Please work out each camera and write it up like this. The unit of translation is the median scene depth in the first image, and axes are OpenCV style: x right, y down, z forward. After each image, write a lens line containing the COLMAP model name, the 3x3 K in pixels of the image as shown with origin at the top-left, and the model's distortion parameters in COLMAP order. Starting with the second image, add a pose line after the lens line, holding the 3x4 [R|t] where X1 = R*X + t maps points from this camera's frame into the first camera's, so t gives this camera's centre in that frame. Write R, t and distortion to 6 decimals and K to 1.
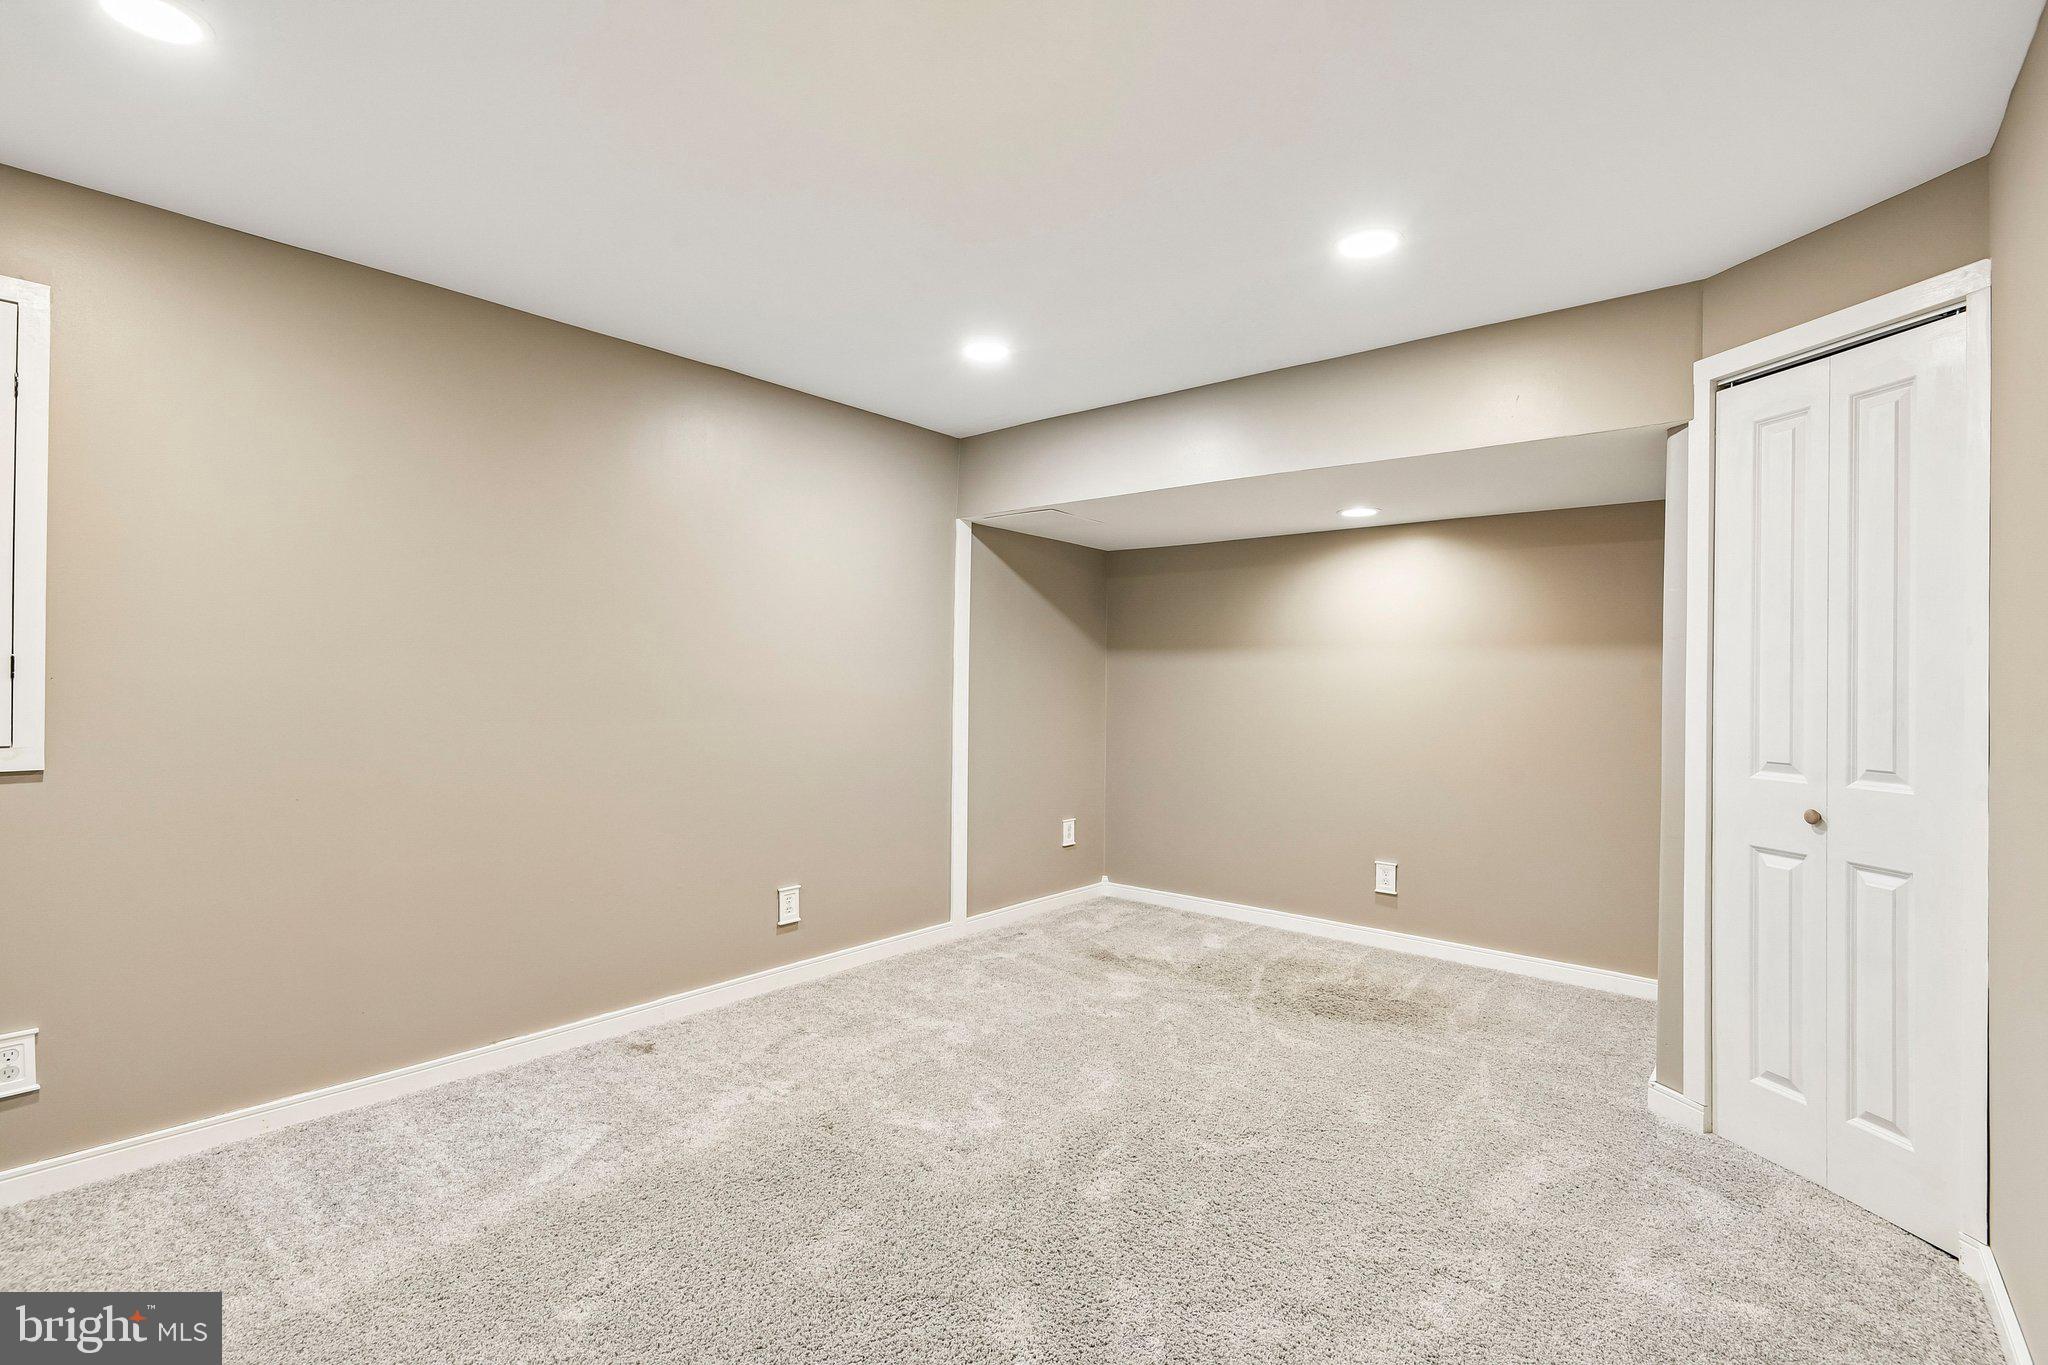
lens RADIAL K [[944.4, 0, 1011.0], [0, 944.4, 686.8], [0, 0, 1]] dist [-0.012938, -0.006506]
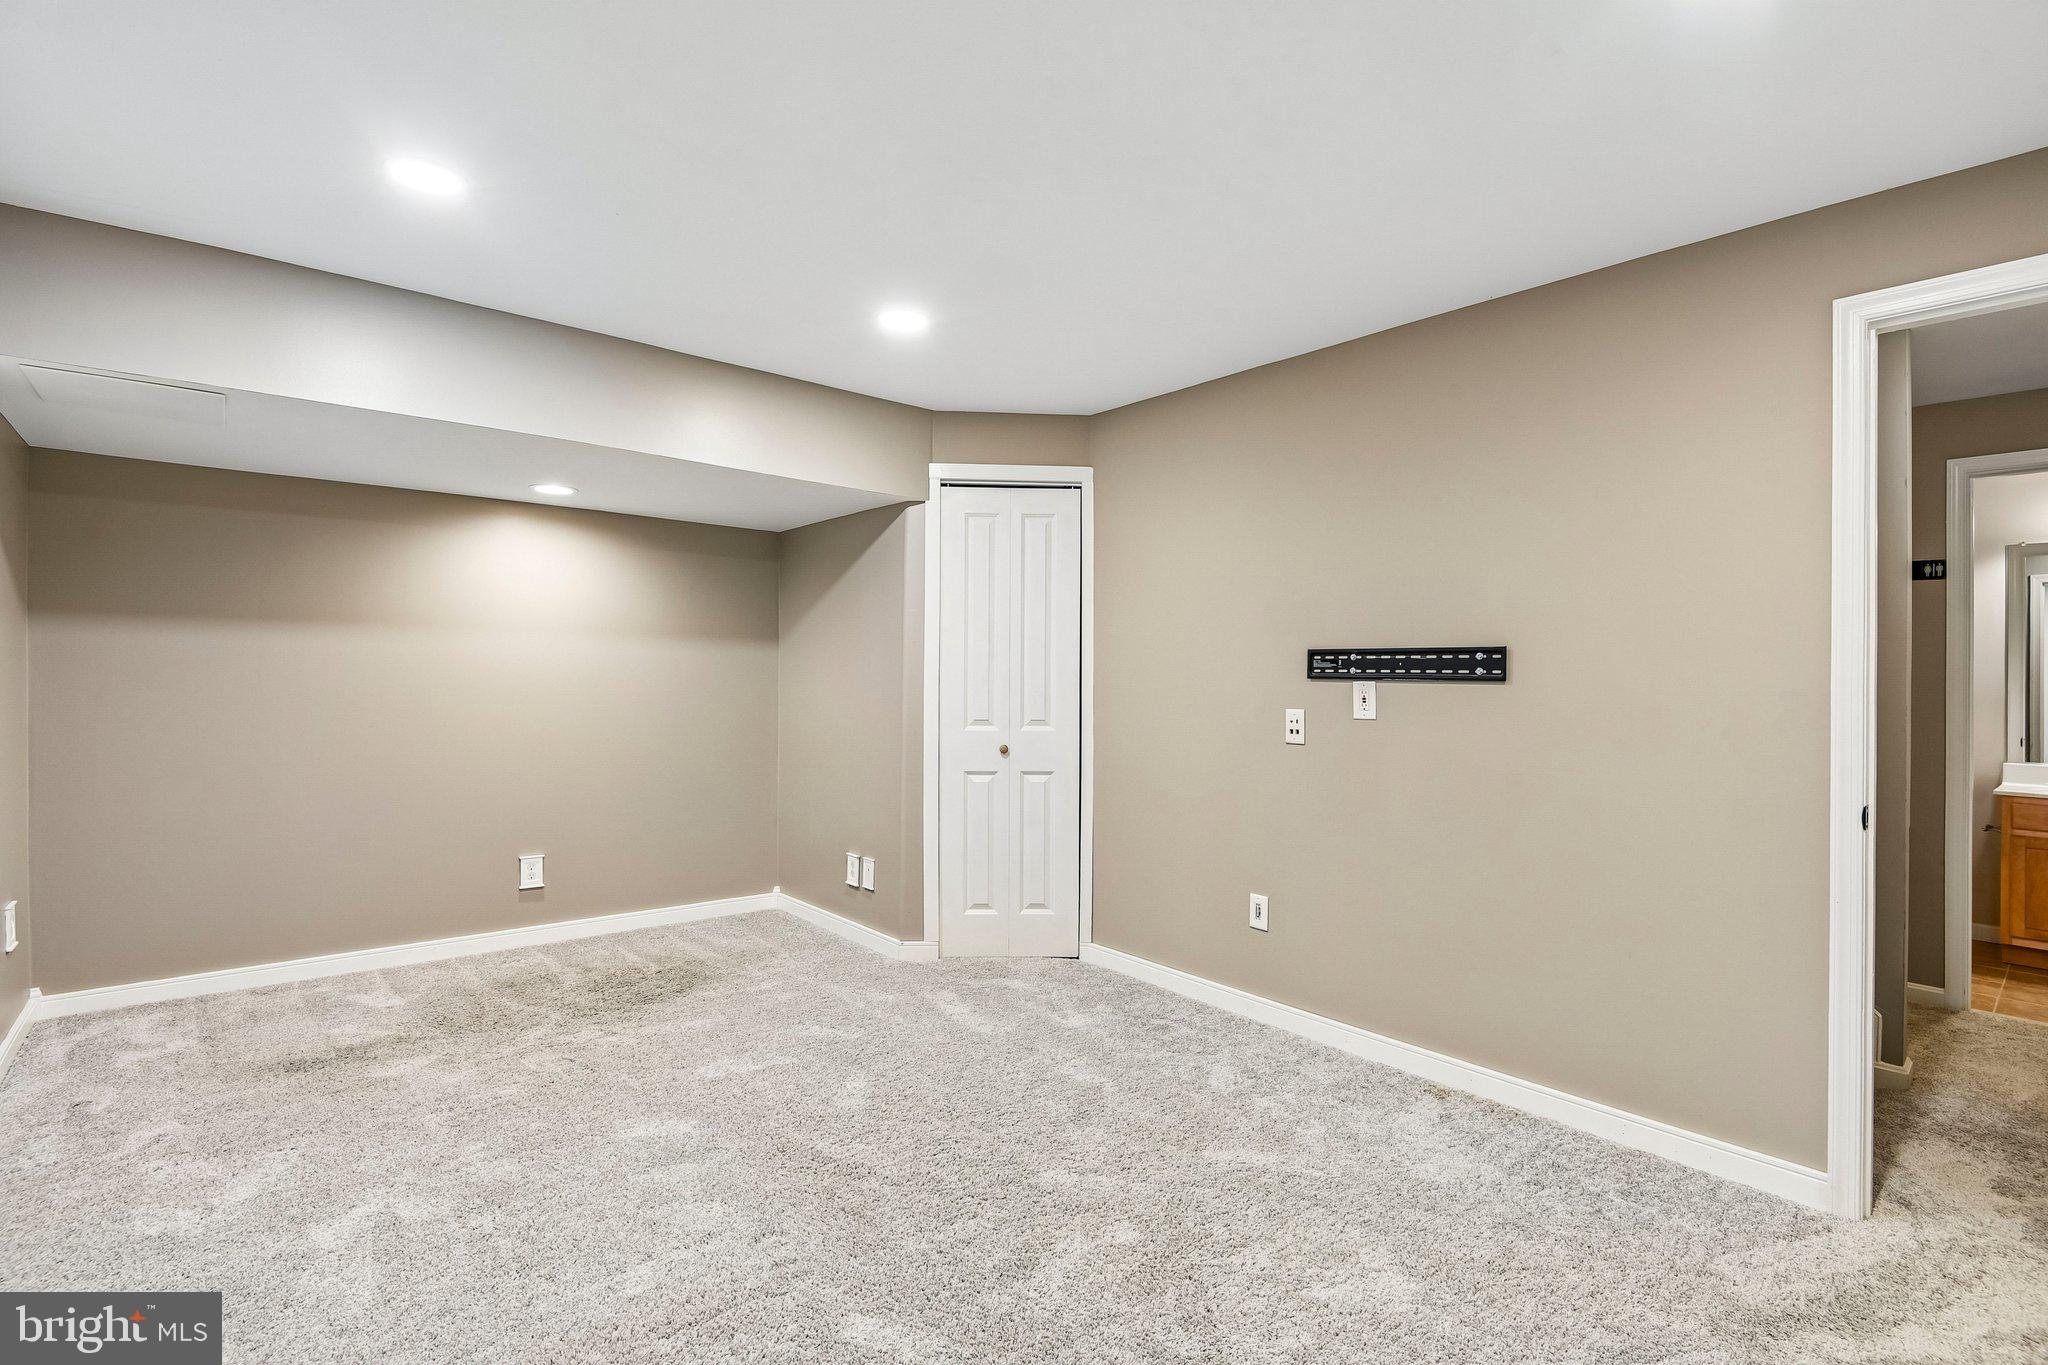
lens RADIAL K [[944.4, 0, 1010.3], [0, 944.4, 681.9], [0, 0, 1]] dist [-0.012938, -0.006506]
pose [[0.163755, -0.014626, 0.986393, -0.793190], [-0.004107, 0.999871, 0.015508, -0.012949], [-0.986492, -0.006591, 0.163674, 0.620622]]
